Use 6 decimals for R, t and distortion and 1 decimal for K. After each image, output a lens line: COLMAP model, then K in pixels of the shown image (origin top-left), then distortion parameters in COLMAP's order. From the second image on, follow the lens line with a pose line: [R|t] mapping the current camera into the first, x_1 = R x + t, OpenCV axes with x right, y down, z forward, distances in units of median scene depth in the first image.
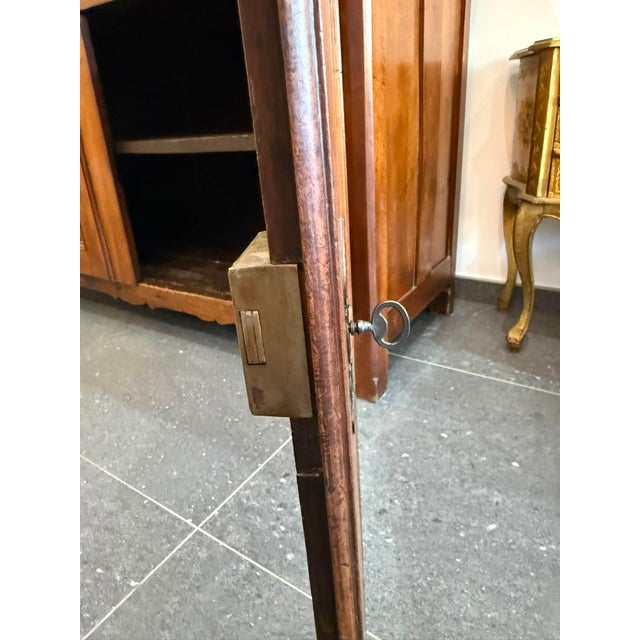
lens RADIAL K [[457.8, 0, 319.0], [0, 457.8, 316.6], [0, 0, 1]] dist [0.051409, -0.077248]
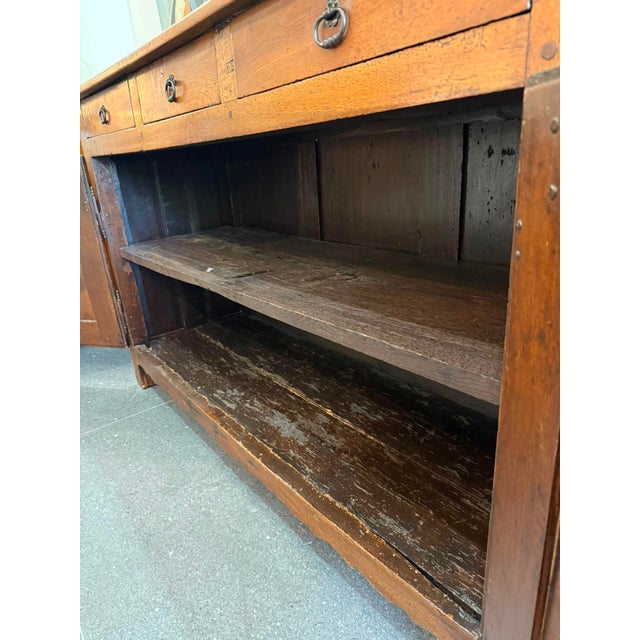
lens RADIAL K [[450.5, 0, 319.6], [0, 450.5, 318.4], [0, 0, 1]] dist [0.032846, -0.050247]
pose [[0.953933, 0.116166, -0.276619, -0.034438], [-0.134160, 0.989846, -0.046974, -0.289941], [0.268353, 0.081921, 0.959831, 0.227958]]
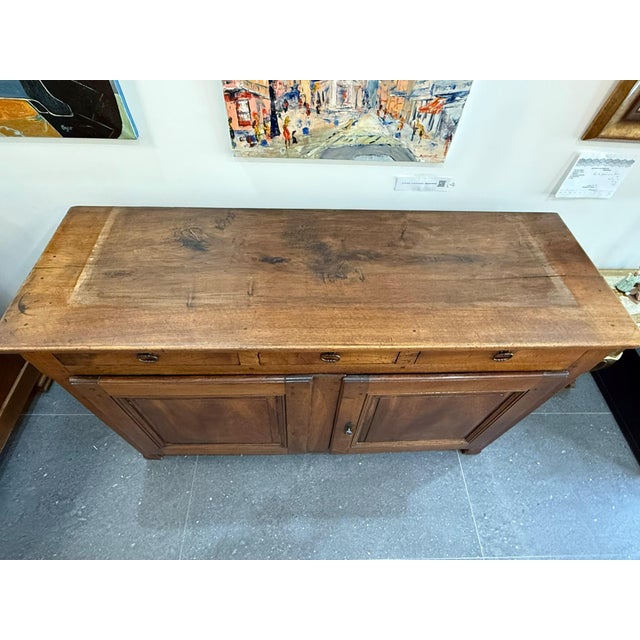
lens RADIAL K [[357.0, 0, 316.8], [0, 357.0, 317.9], [0, 0, 1]] dist [0.003289, 0.001262]
pose [[0.811926, -0.390506, 0.433914, -0.819292], [0.149475, 0.857602, 0.492114, -1.105201], [-0.564299, -0.334701, 0.754680, 0.268395]]
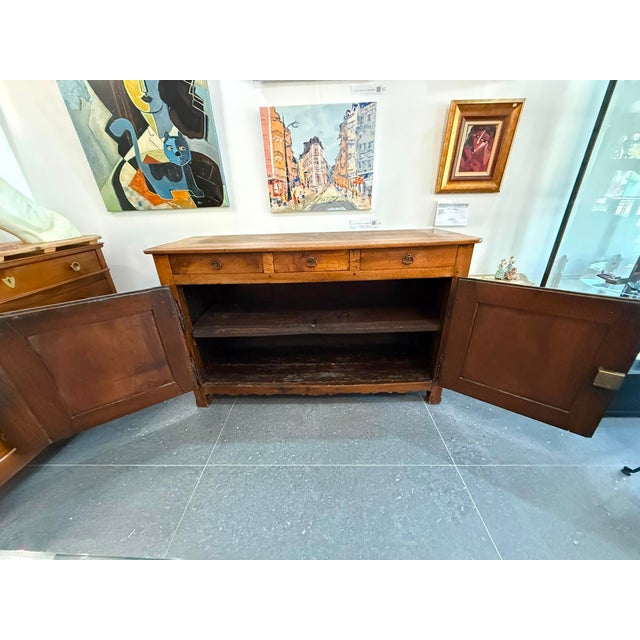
lens RADIAL K [[253.0, 0, 318.5], [0, 253.0, 318.5], [0, 0, 1]] dist [0.003539, 0.000274]
pose [[0.841338, -0.174682, 0.511504, -1.029718], [0.197856, 0.980187, 0.009301, -0.426057], [-0.502994, 0.093379, 0.859231, -0.058725]]
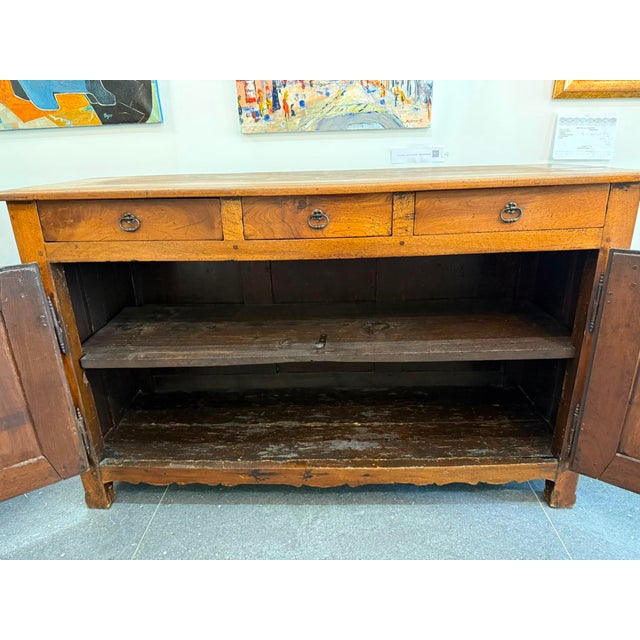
lens RADIAL K [[450.5, 0, 319.6], [0, 450.5, 318.4], [0, 0, 1]] dist [0.032846, -0.050247]
pose [[0.849117, -0.137975, 0.509867, -0.985834], [0.190705, 0.980252, -0.052328, -0.396591], [-0.492578, 0.141667, 0.858660, 0.047021]]
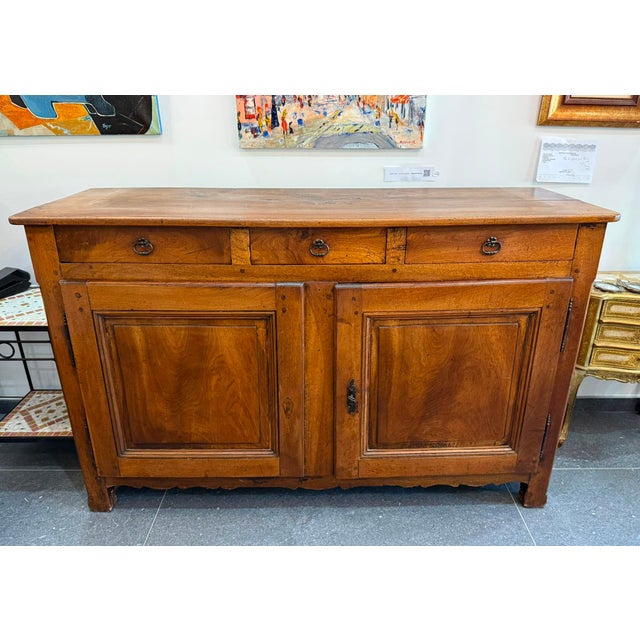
lens RADIAL K [[490.6, 0, 326.3], [0, 490.6, 319.7], [0, 0, 1]] dist [0.091591, -0.163001]
pose [[0.822657, -0.142444, 0.550405, -1.108165], [0.179742, 0.983613, -0.014091, -0.466831], [-0.539378, 0.110523, 0.834779, -0.101384]]
